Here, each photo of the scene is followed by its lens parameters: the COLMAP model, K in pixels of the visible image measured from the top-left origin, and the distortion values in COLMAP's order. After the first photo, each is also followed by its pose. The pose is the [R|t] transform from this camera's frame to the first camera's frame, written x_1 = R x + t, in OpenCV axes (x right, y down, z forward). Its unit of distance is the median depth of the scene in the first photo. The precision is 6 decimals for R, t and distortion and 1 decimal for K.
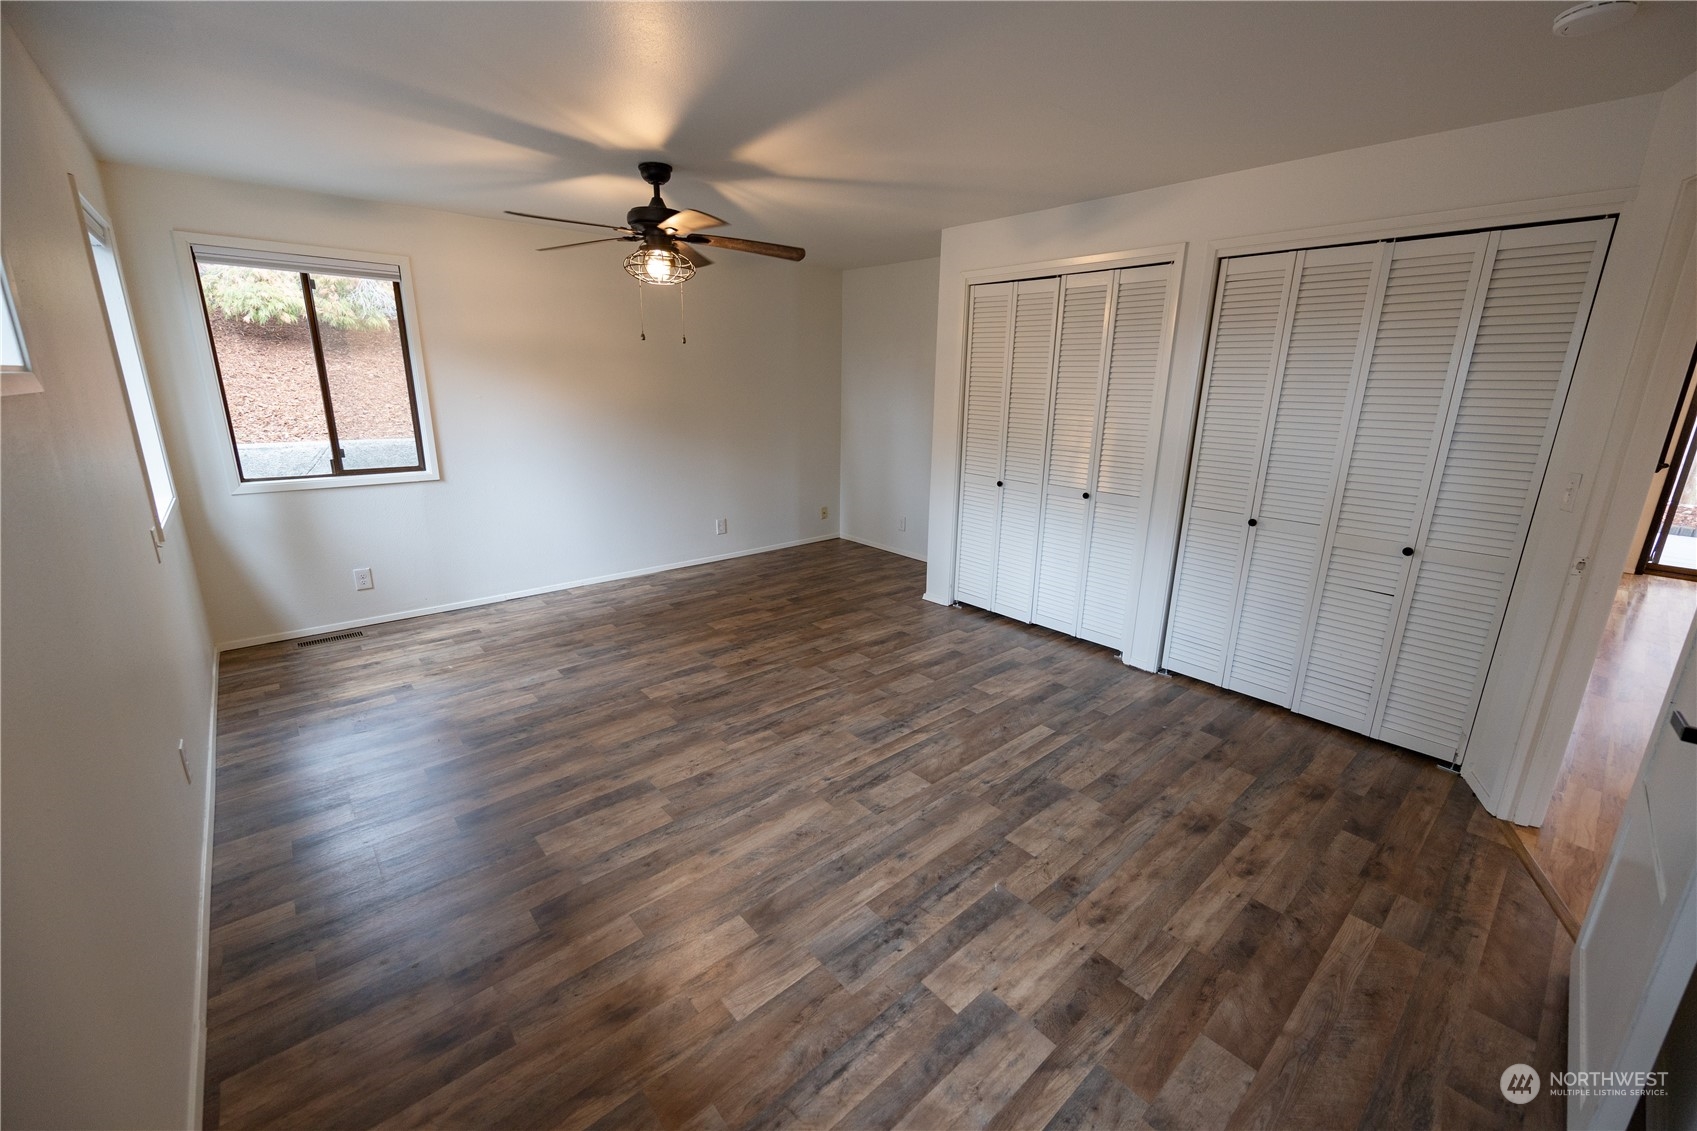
lens RADIAL K [[675.3, 0, 861.0], [0, 675.3, 558.3], [0, 0, 1]] dist [0.001723, -0.001672]
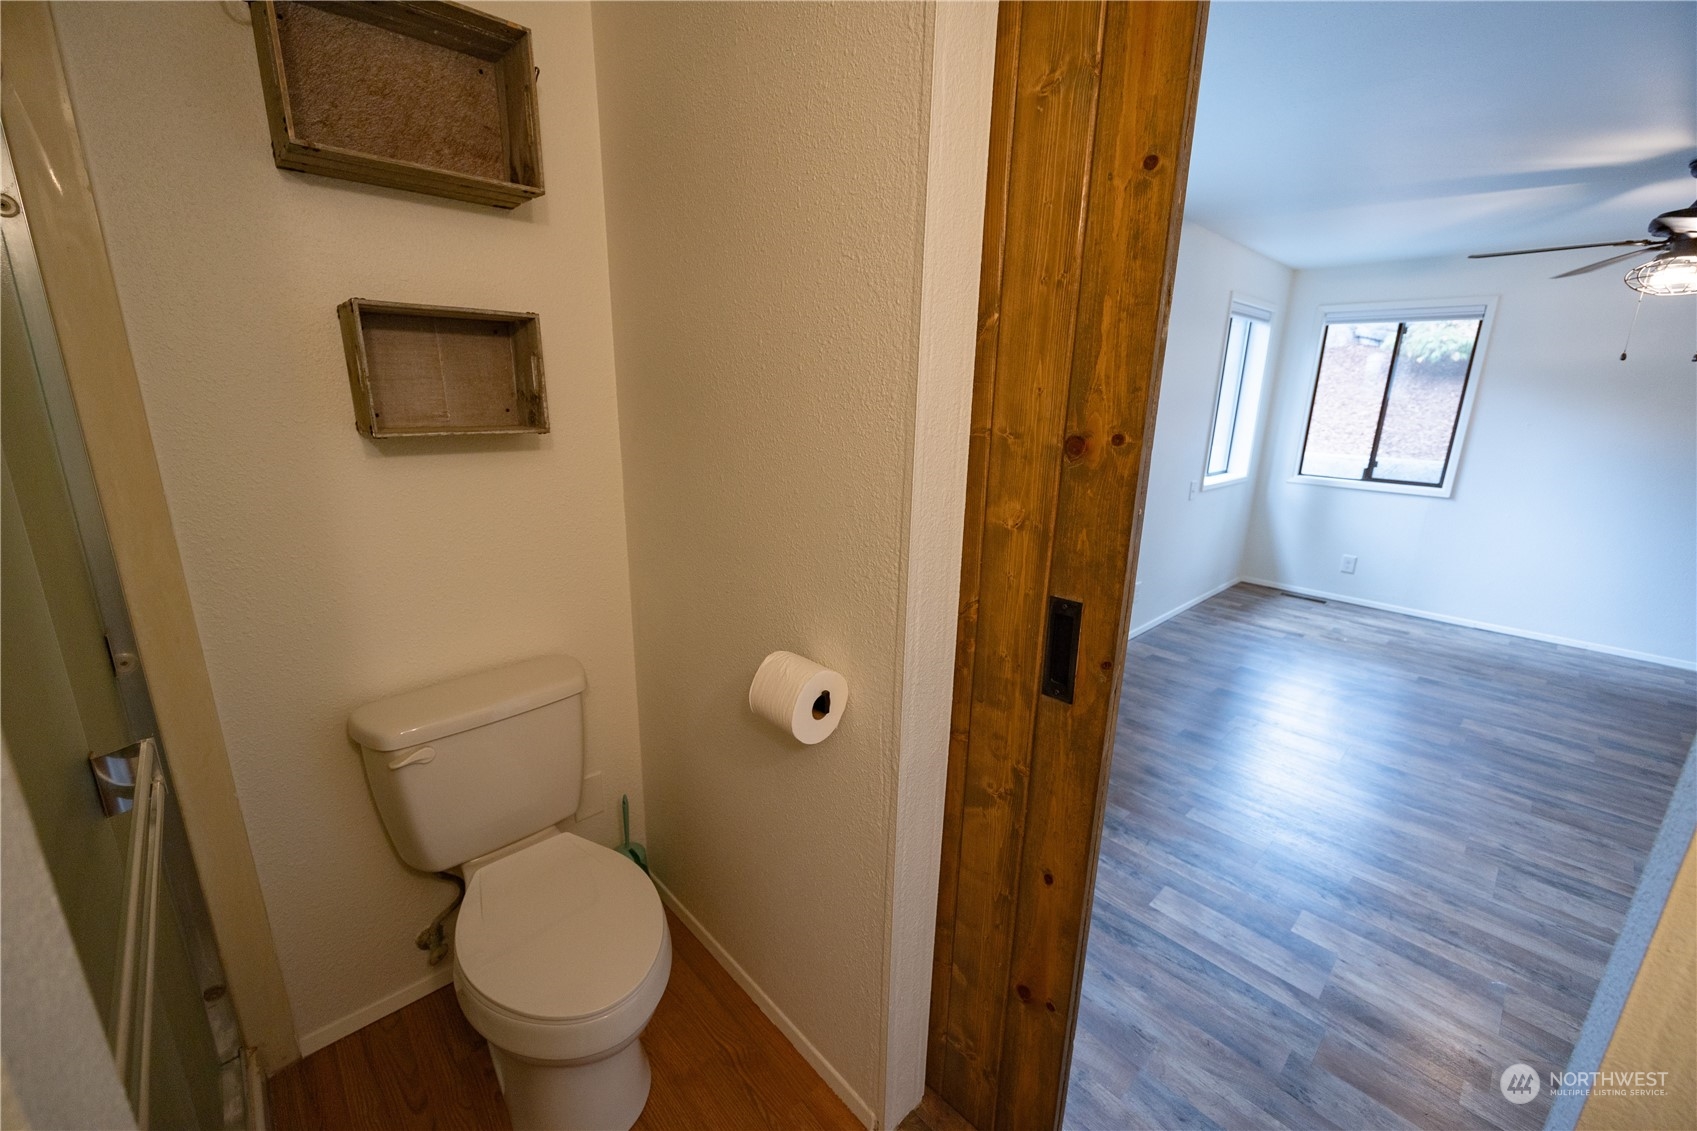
lens RADIAL K [[675.3, 0, 842.1], [0, 675.3, 564.0], [0, 0, 1]] dist [0.001723, -0.001672]
pose [[0.020499, 0.230383, -0.972884, 0.519287], [-0.277792, 0.936085, 0.215815, 0.023990], [0.960423, 0.265835, 0.083187, -0.000290]]
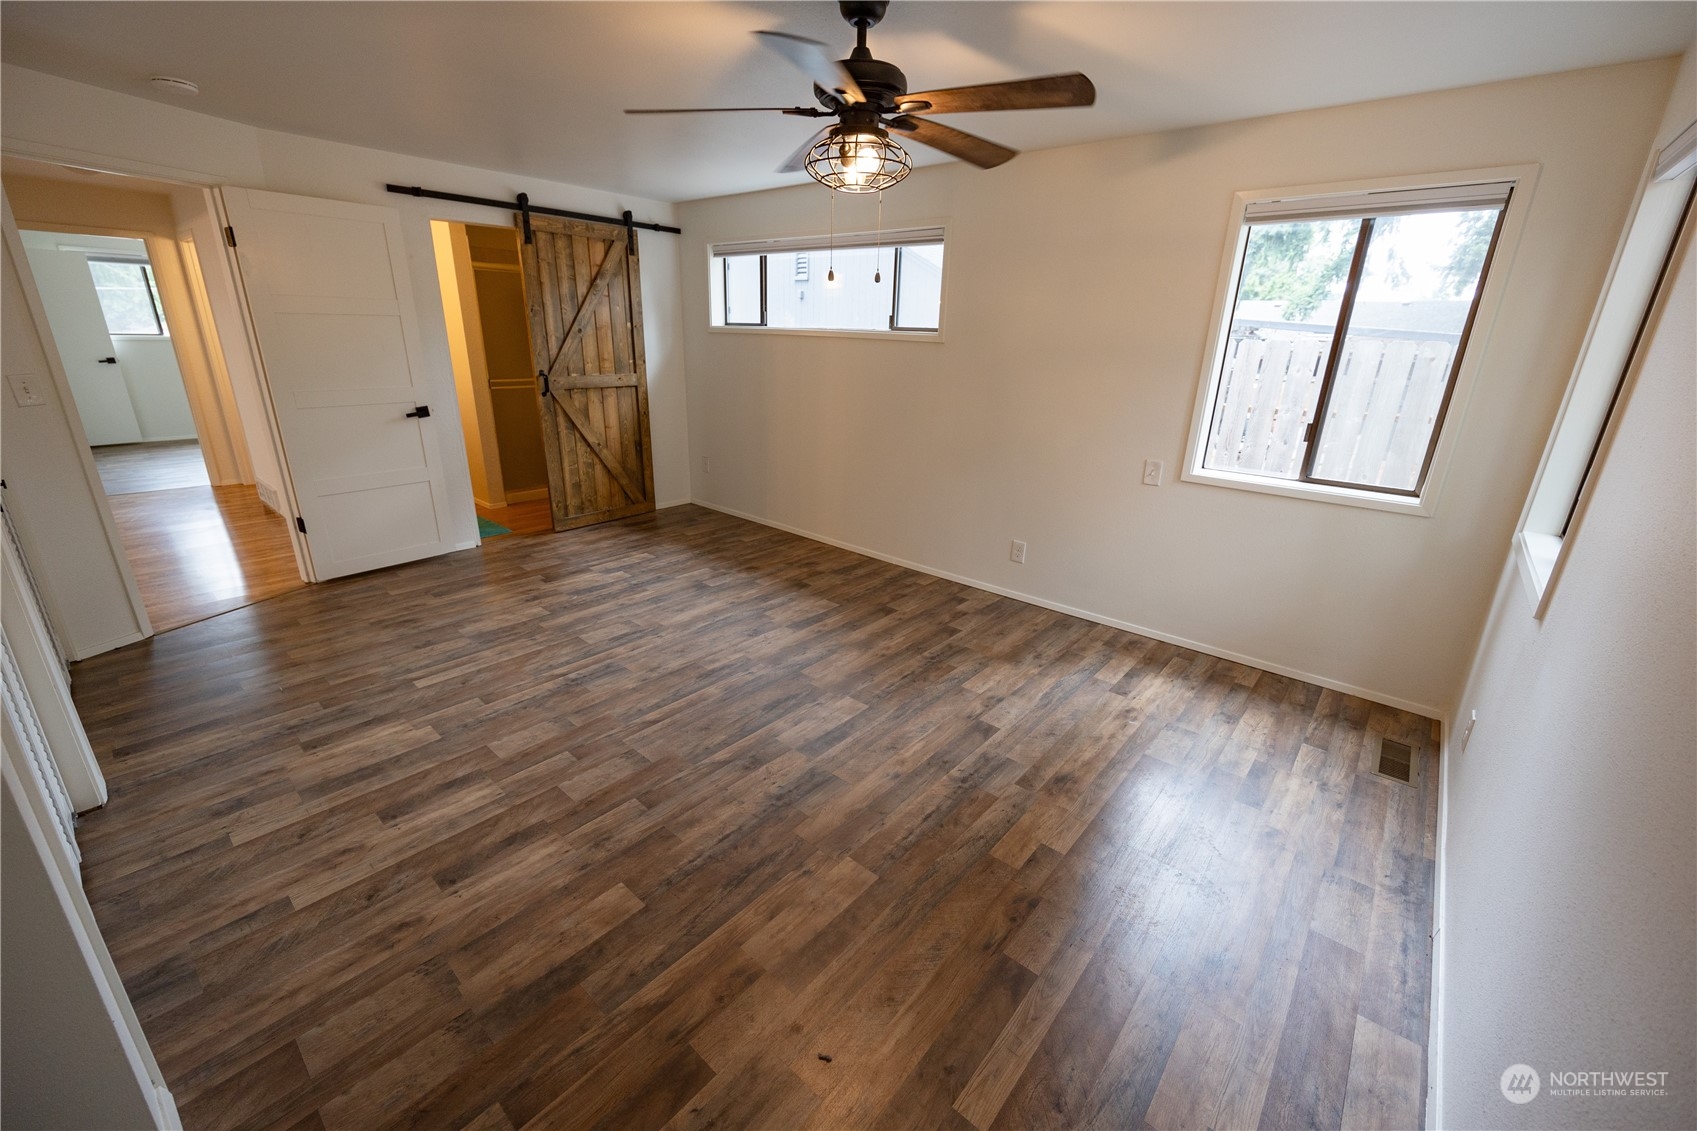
lens RADIAL K [[675.3, 0, 845.7], [0, 675.3, 562.1], [0, 0, 1]] dist [0.001723, -0.001672]
pose [[-0.991361, 0.000615, -0.131159, -0.175236], [-0.073021, 0.828096, 0.555810, -0.406355], [0.108954, 0.560586, -0.820897, 1.507167]]
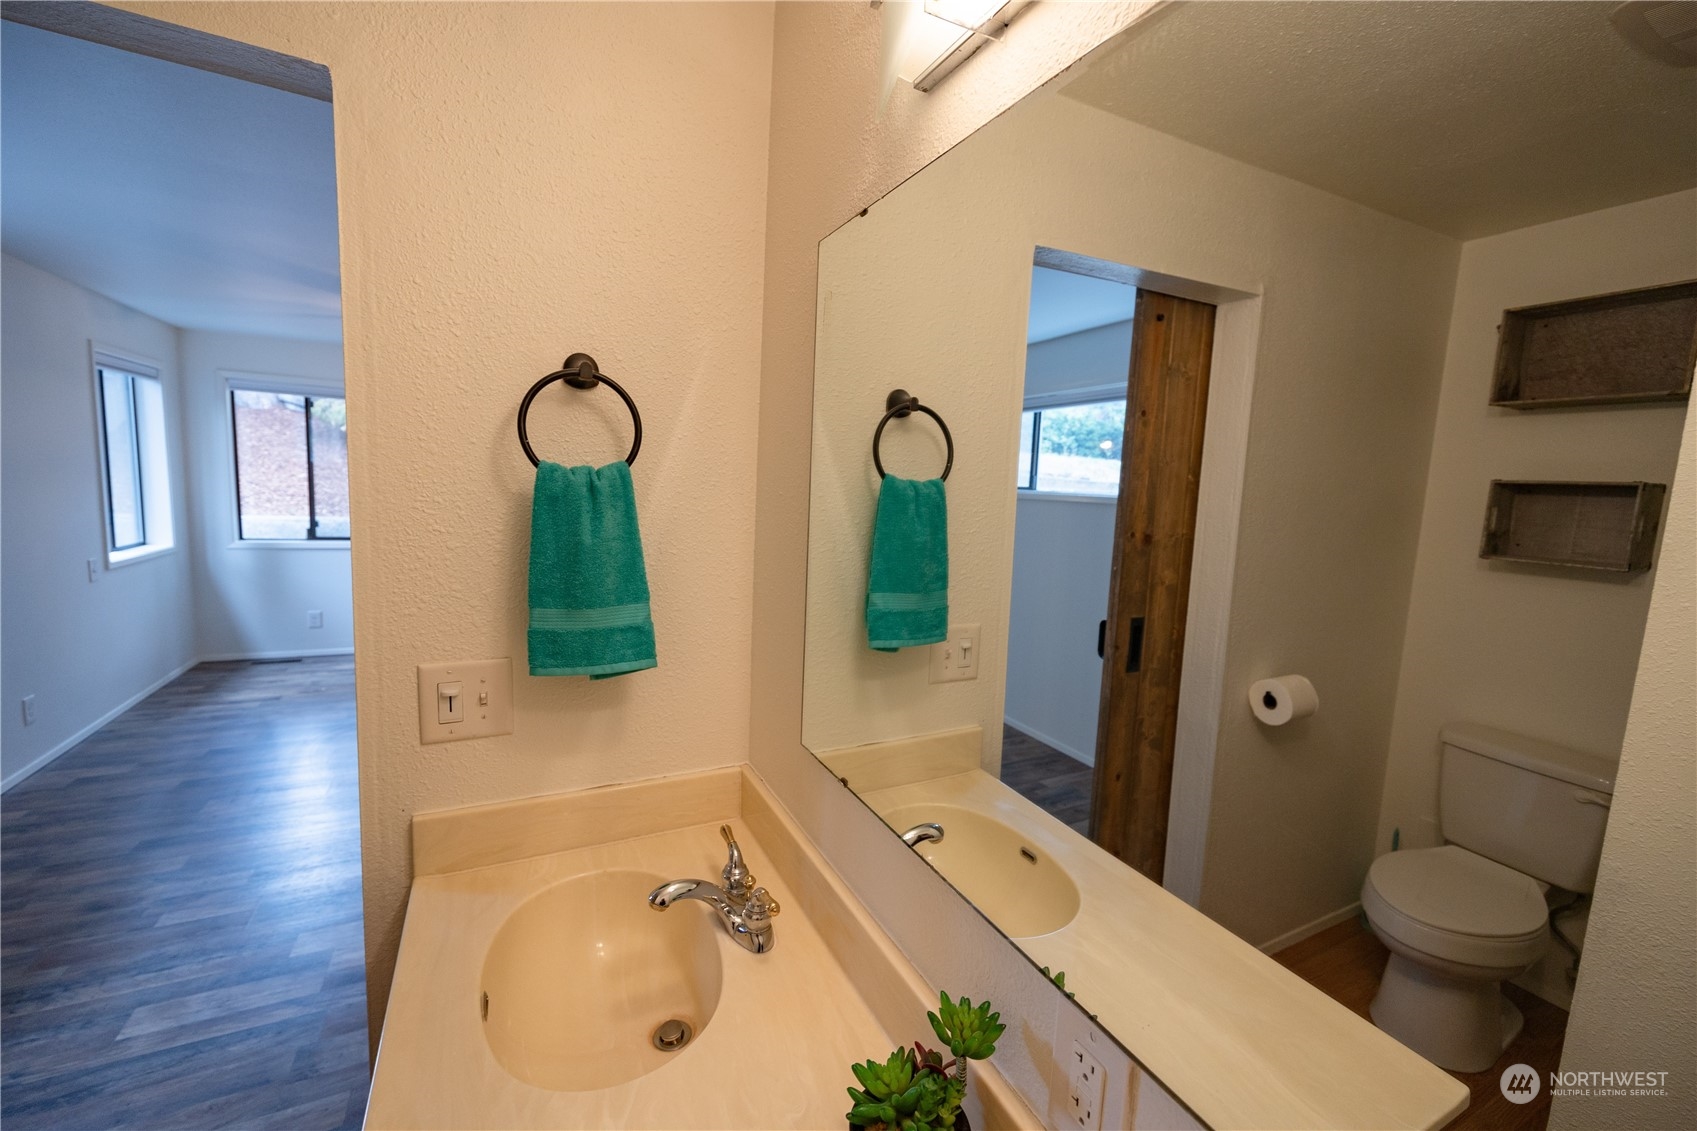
lens RADIAL K [[675.3, 0, 855.8], [0, 675.3, 562.4], [0, 0, 1]] dist [0.001723, -0.001672]
pose [[0.969248, 0.054618, -0.239947, 0.668054], [-0.091117, 0.985409, -0.143757, 0.016712], [0.228594, 0.161199, 0.960083, -0.038737]]
